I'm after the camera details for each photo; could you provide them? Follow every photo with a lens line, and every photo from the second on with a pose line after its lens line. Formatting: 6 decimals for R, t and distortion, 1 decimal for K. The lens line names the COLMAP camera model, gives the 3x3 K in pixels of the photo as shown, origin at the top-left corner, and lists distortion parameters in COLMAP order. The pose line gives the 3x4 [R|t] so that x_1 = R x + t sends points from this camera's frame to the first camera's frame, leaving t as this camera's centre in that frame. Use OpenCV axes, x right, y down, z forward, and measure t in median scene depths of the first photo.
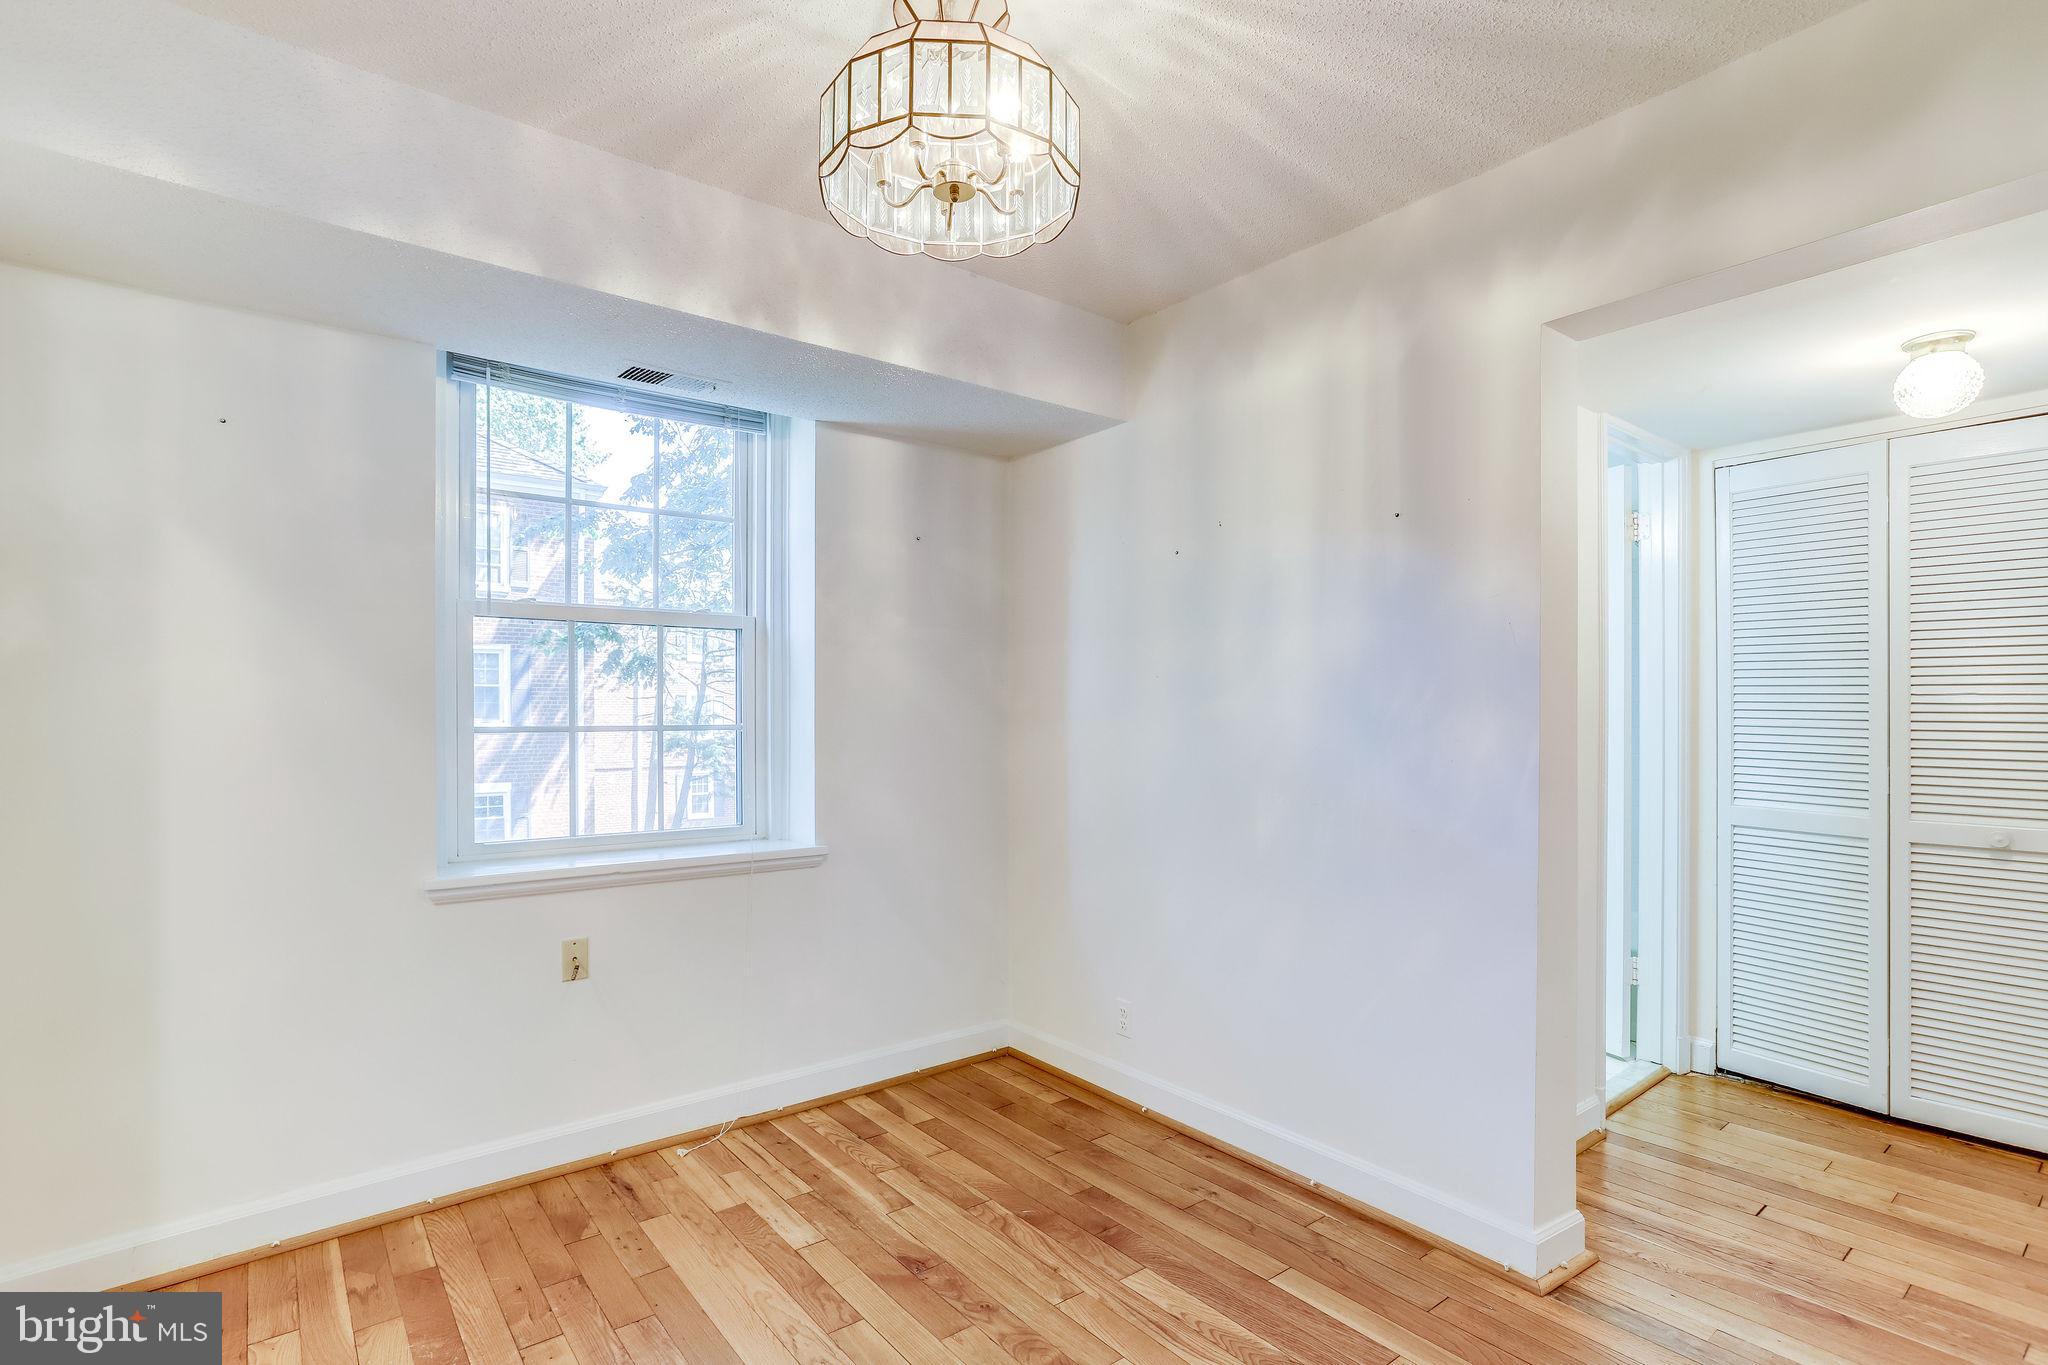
lens RADIAL K [[995.0, 0, 1039.0], [0, 995.0, 717.0], [0, 0, 1]] dist [-0.050356, 0.025694]
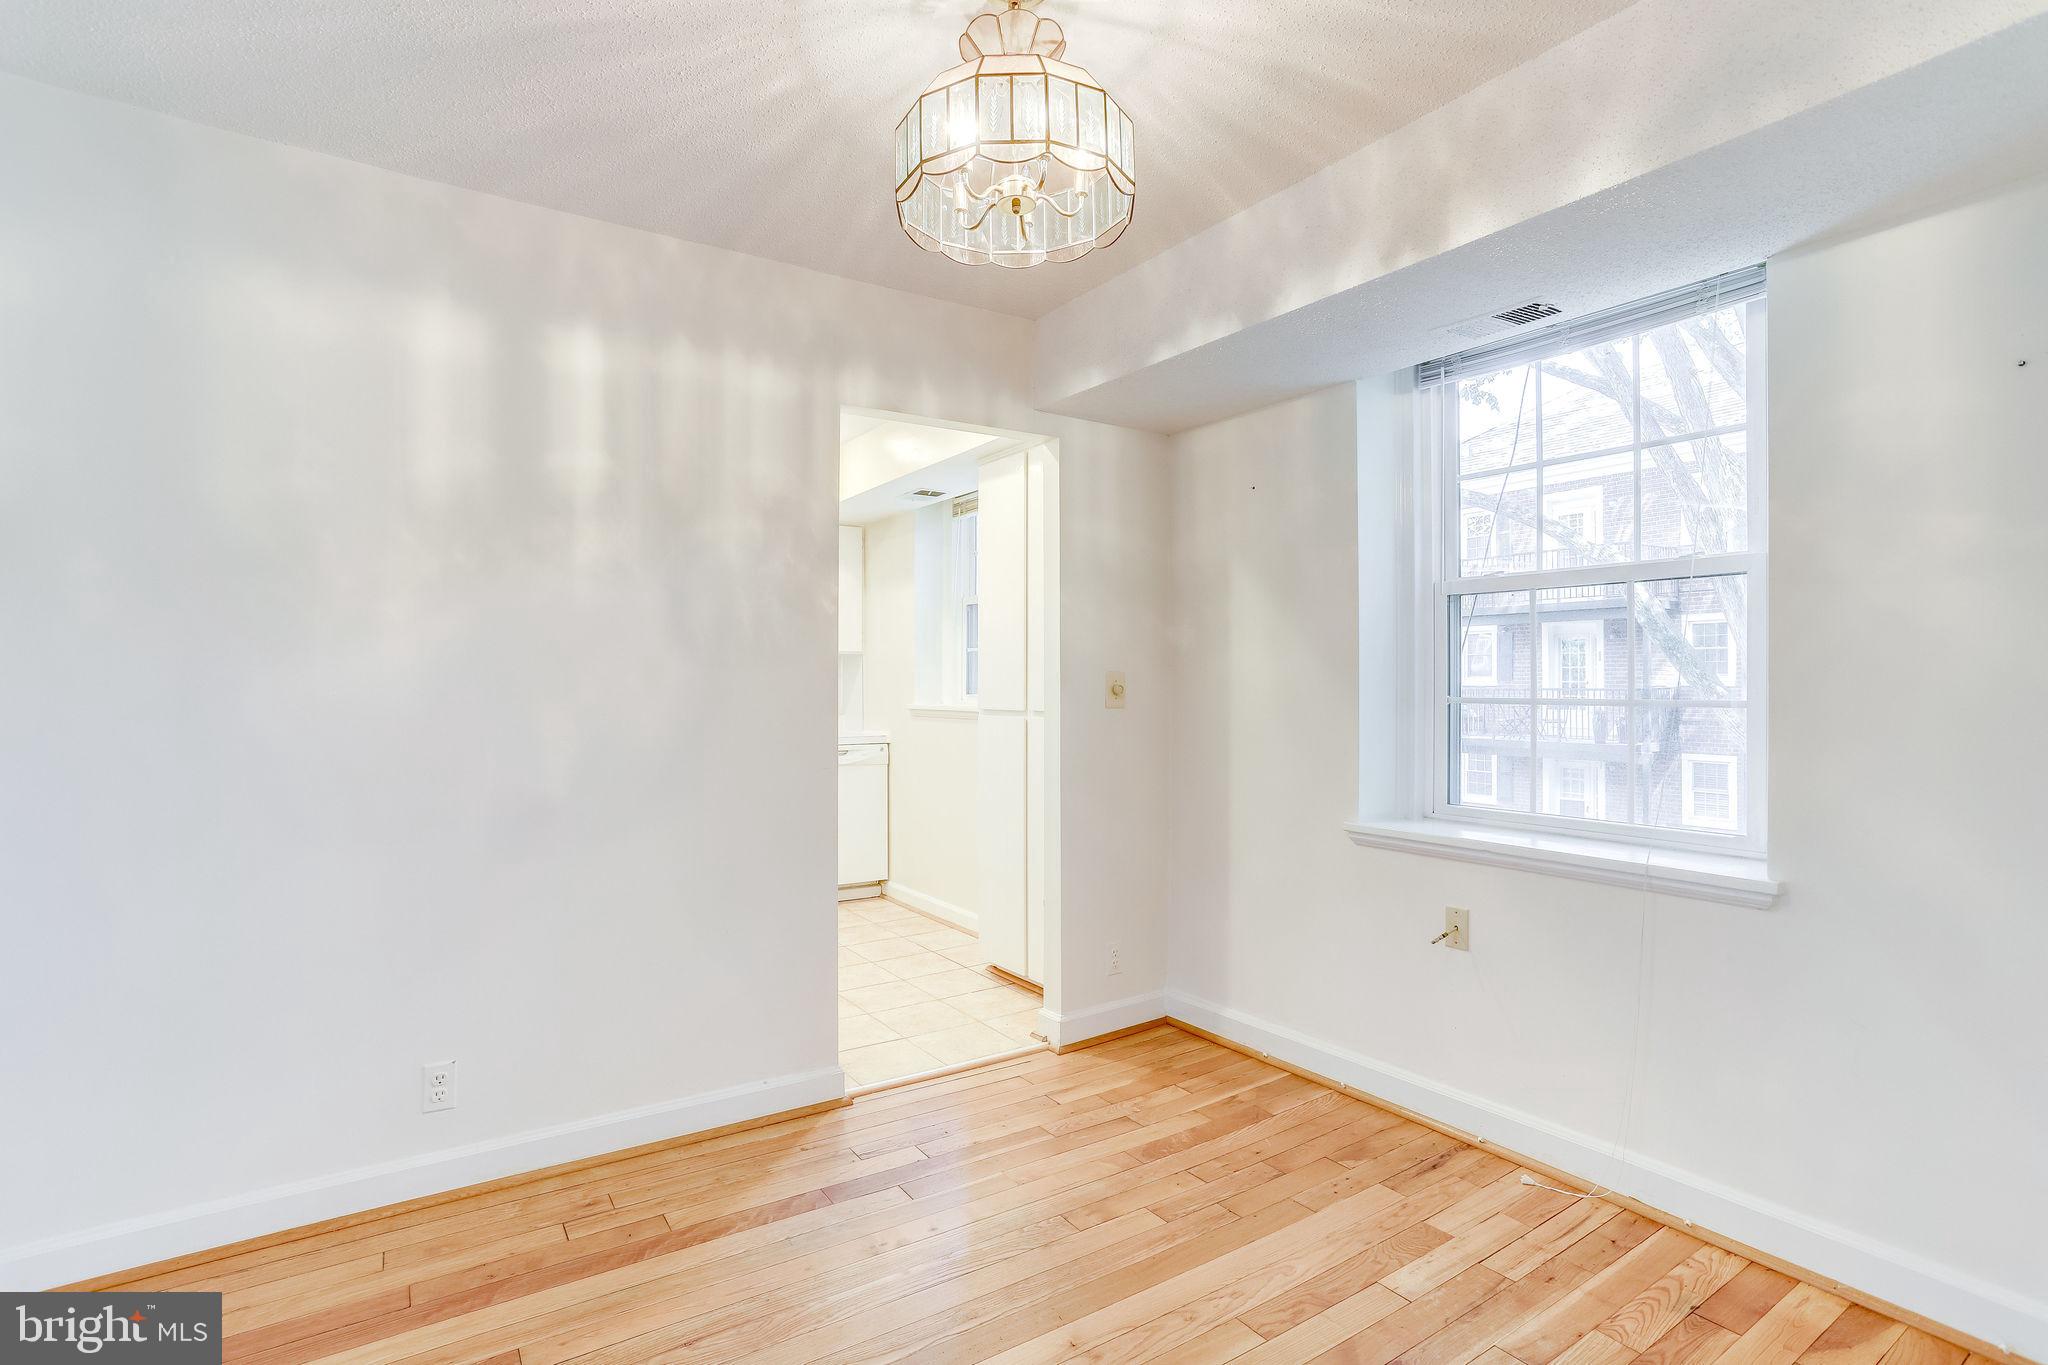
lens RADIAL K [[995.0, 0, 1012.8], [0, 995.0, 680.7], [0, 0, 1]] dist [-0.050356, 0.025694]
pose [[-0.104708, 0.000442, -0.994503, 0.598700], [-0.002362, 0.999997, 0.000693, -0.008238], [0.994500, 0.002421, -0.104707, 0.668864]]
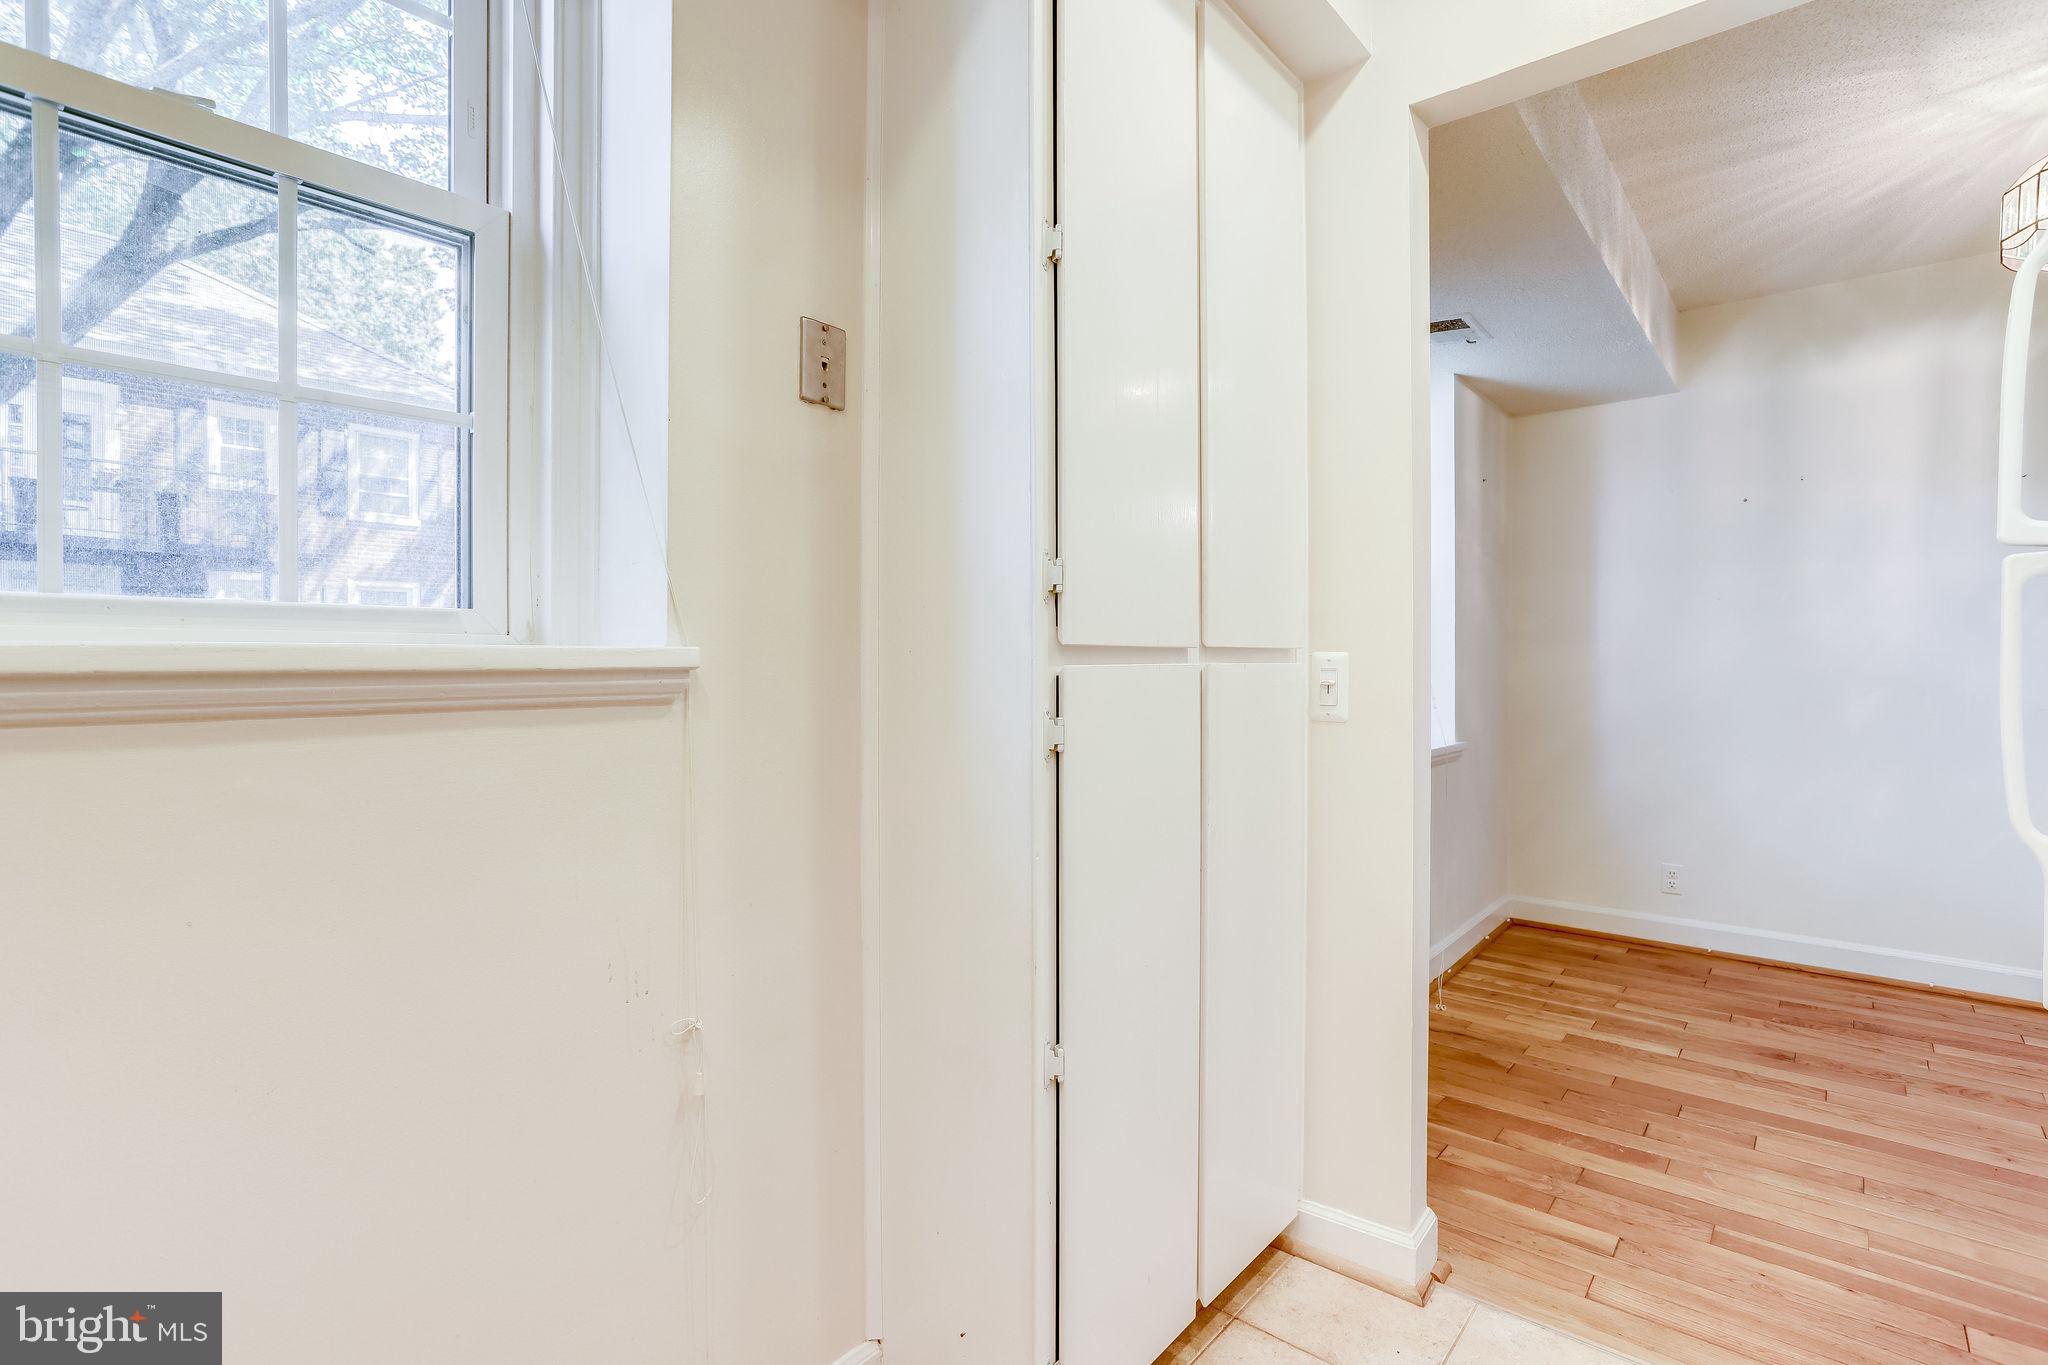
lens RADIAL K [[995.0, 0, 1029.9], [0, 995.0, 671.1], [0, 0, 1]] dist [-0.050356, 0.025694]
pose [[0.980430, 0.000257, 0.196867, -1.128549], [-0.001742, 0.999971, 0.007373, 0.047611], [-0.196859, -0.007572, 0.980403, -0.026821]]
